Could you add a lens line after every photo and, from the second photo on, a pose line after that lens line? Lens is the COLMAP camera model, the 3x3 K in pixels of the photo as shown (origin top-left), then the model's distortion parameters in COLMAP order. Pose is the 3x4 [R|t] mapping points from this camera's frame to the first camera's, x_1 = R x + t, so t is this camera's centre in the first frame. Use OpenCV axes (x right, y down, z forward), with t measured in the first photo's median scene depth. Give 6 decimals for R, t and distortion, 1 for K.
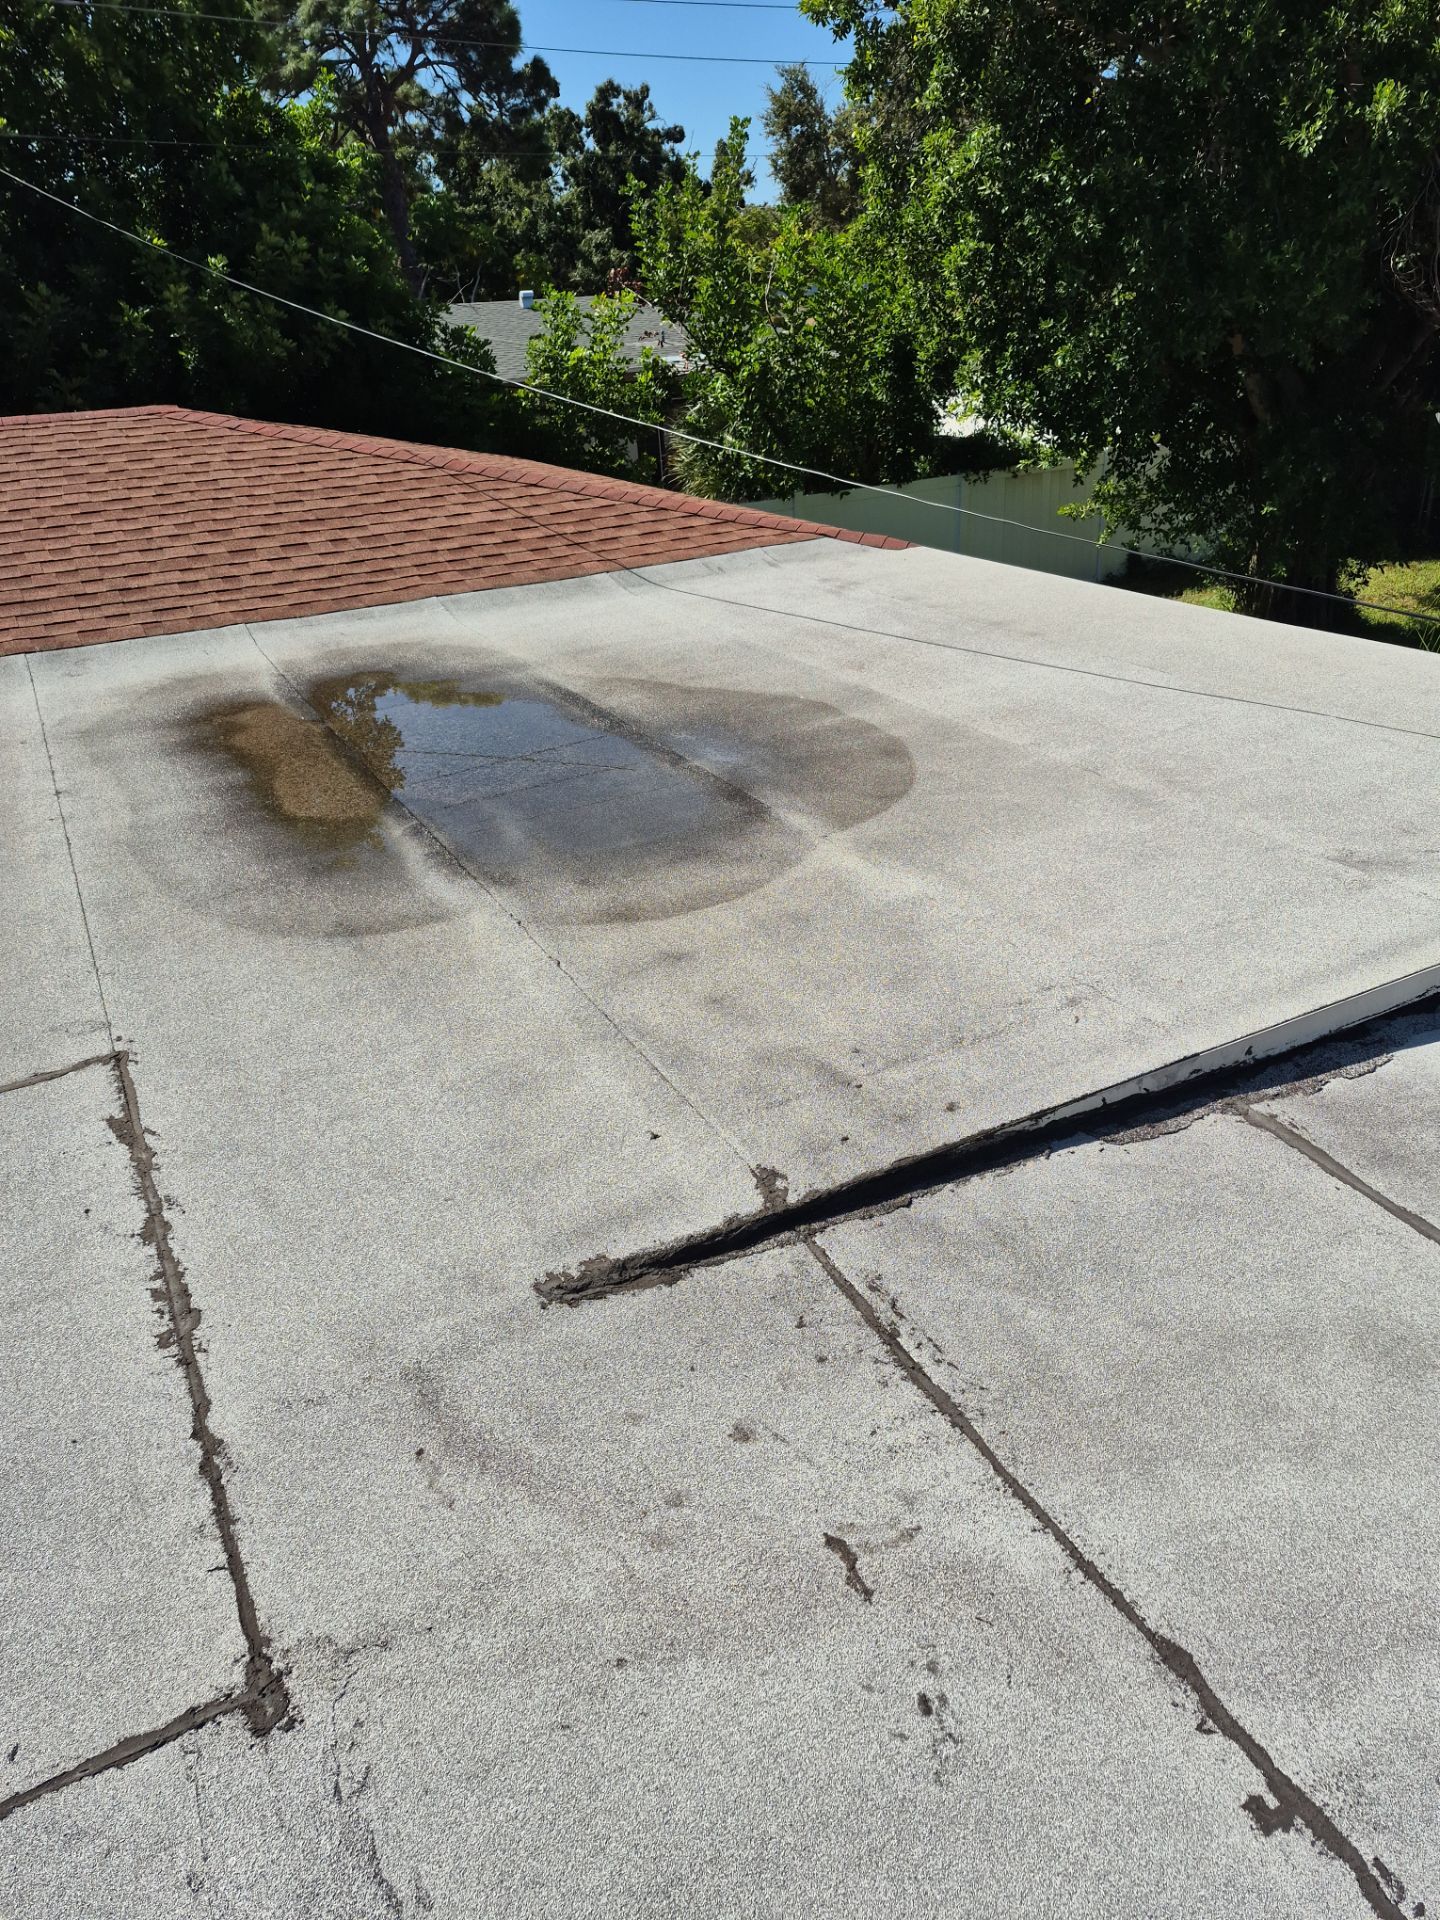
lens RADIAL K [[1442.0, 0, 722.3], [0, 1442.0, 1011.4], [0, 0, 1]] dist [0.002447, 0.000131]
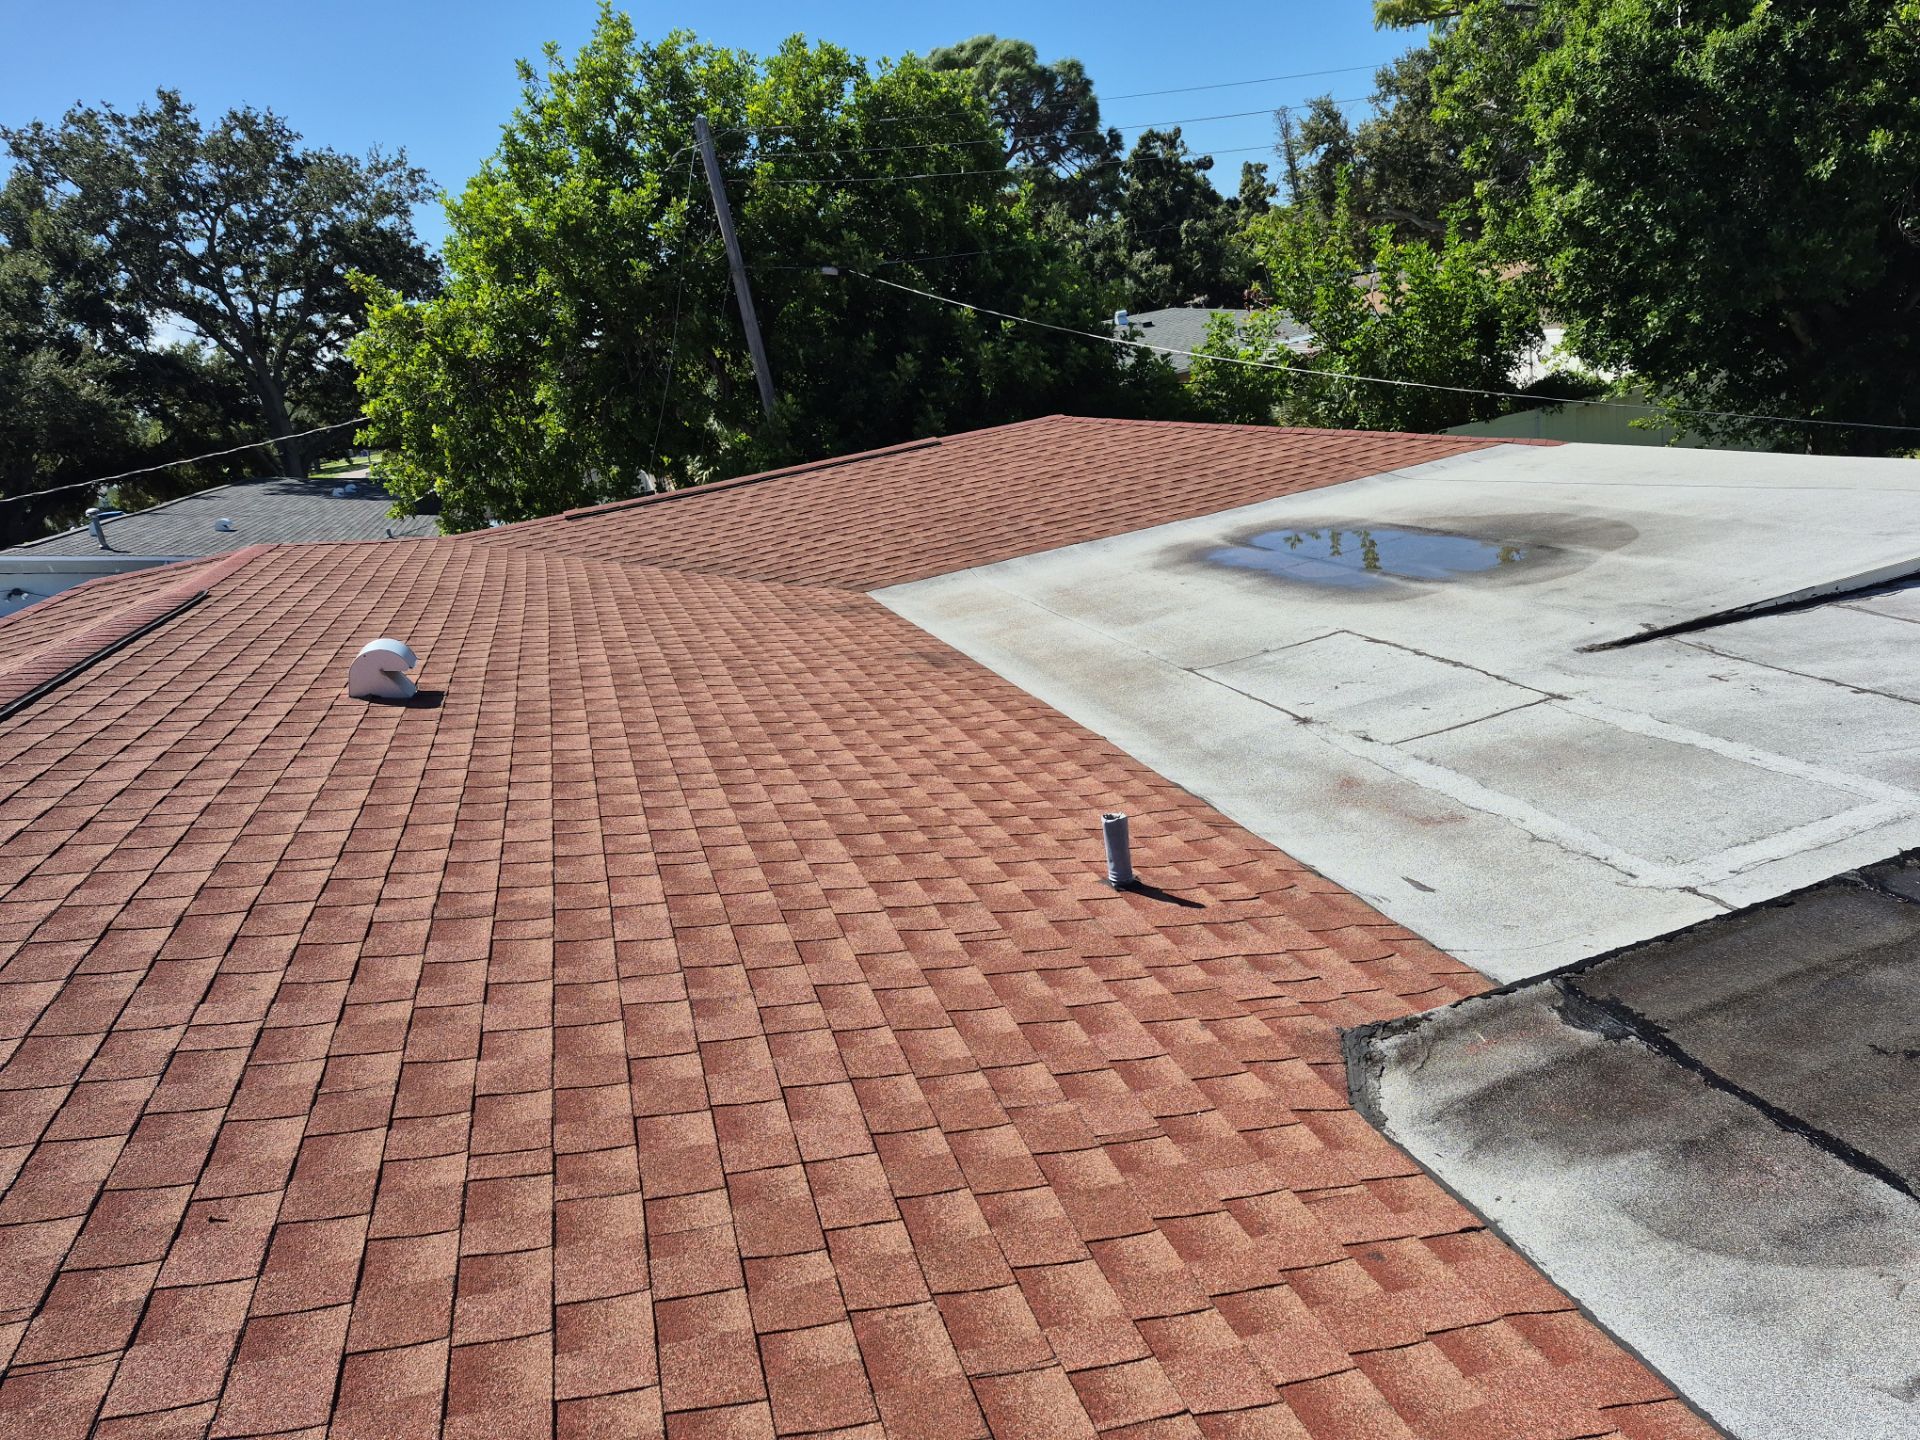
lens RADIAL K [[1360.5, 0, 960.0], [0, 1360.5, 720.0], [0, 0, 1]] dist [0.122977, -0.172246]
pose [[0.976241, -0.049876, -0.210867, -0.094718], [0.013924, 0.985577, -0.168654, 0.098086], [0.216238, 0.161711, 0.962856, -0.245157]]
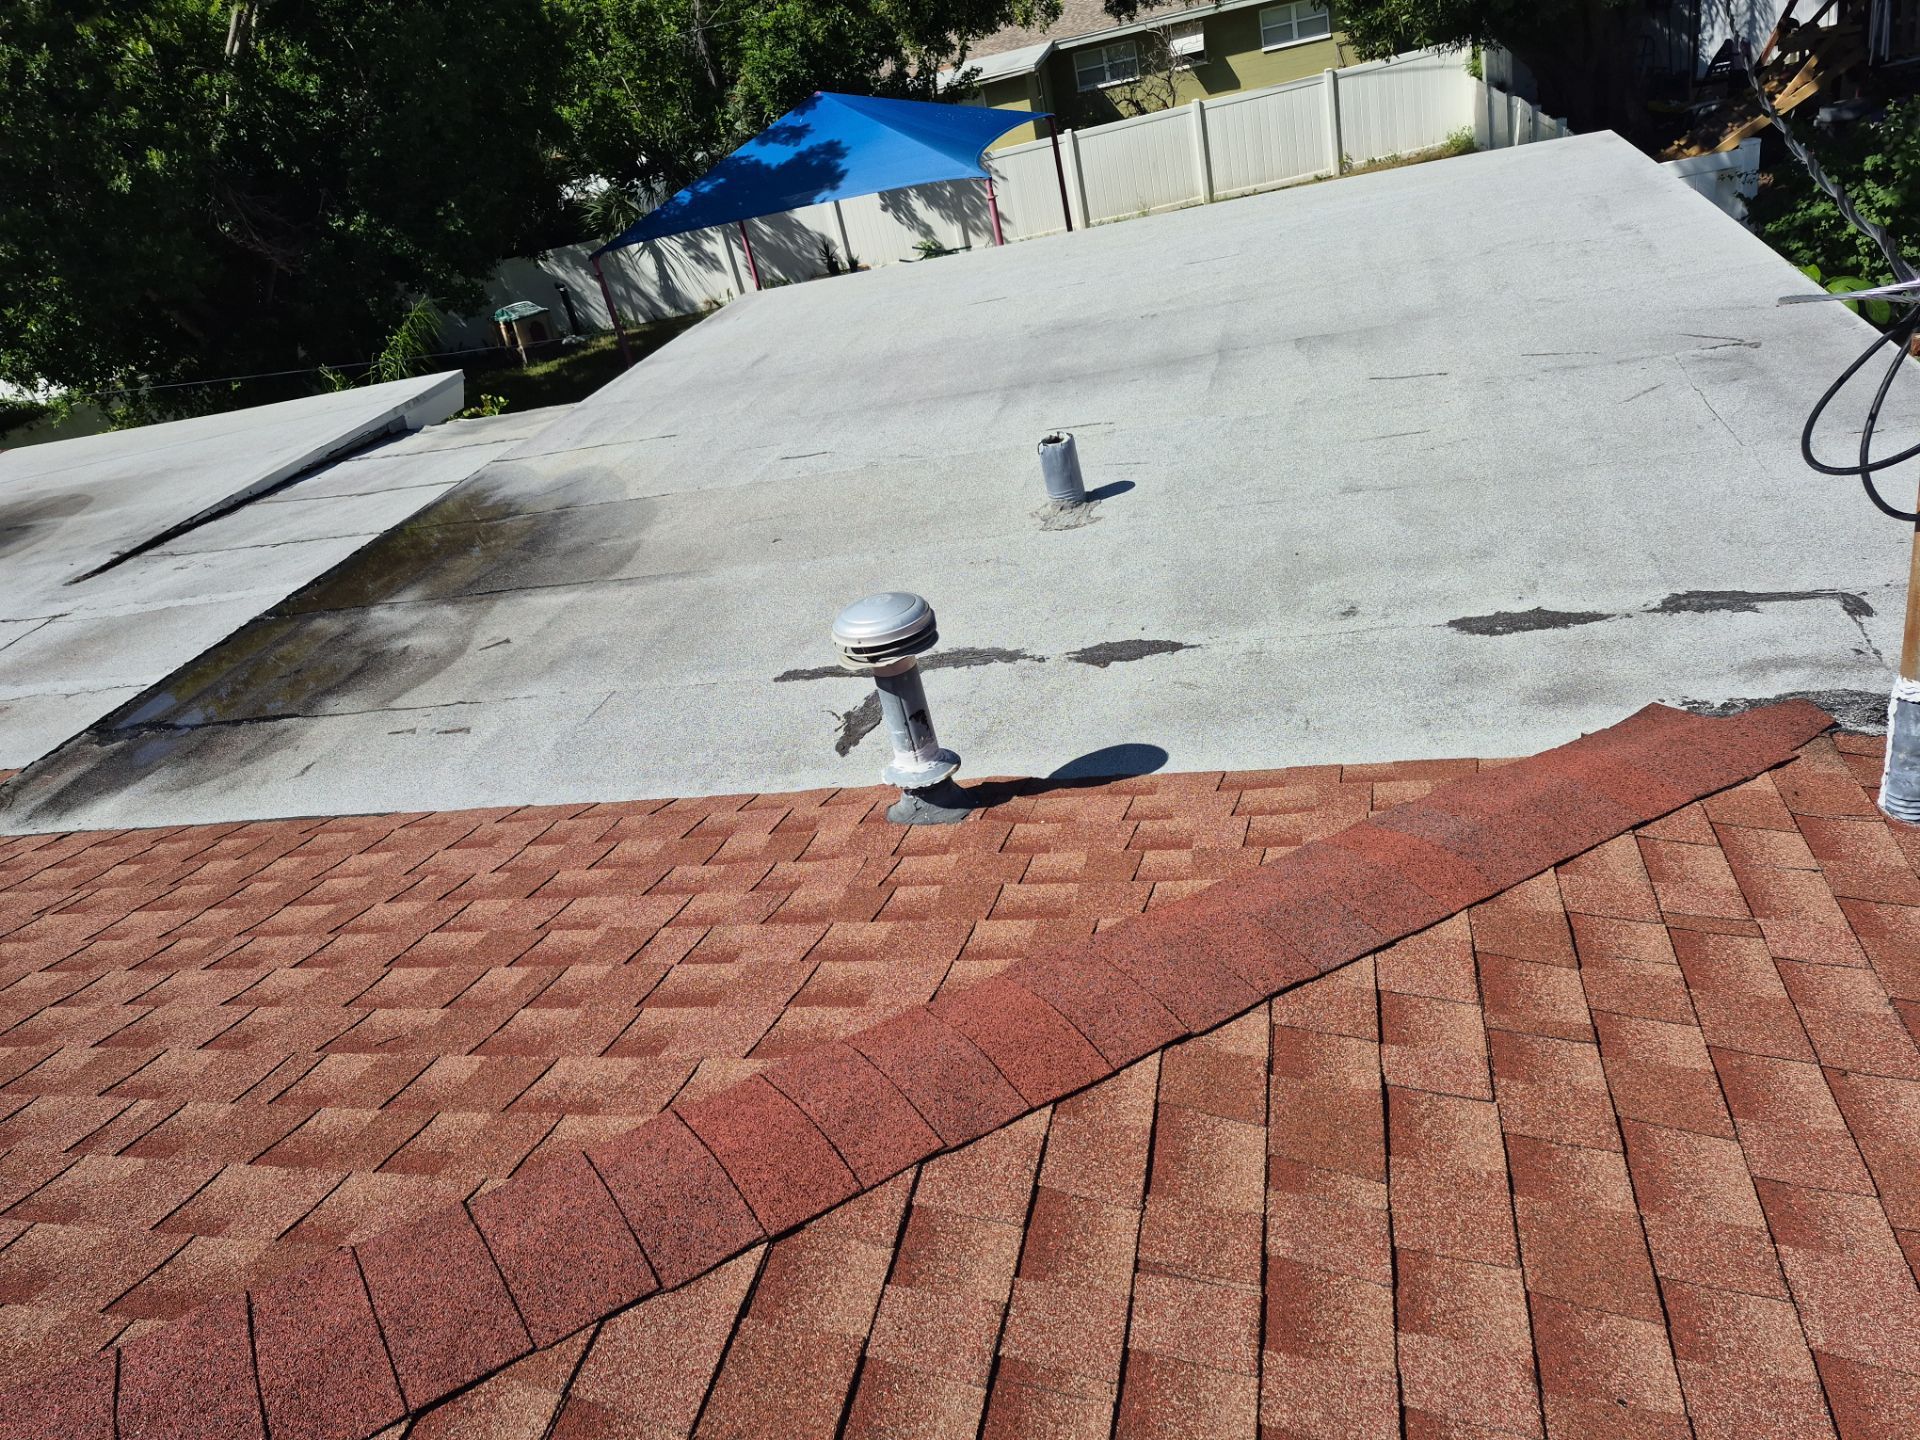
lens RADIAL K [[1288.8, 0, 956.5], [0, 1288.8, 700.8], [0, 0, 1]] dist [0.070456, -0.081075]
pose [[0.648134, -0.430605, 0.628094, -0.105141], [0.491568, 0.866503, 0.086800, 0.153300], [-0.581622, 0.252492, 0.773281, -0.334546]]
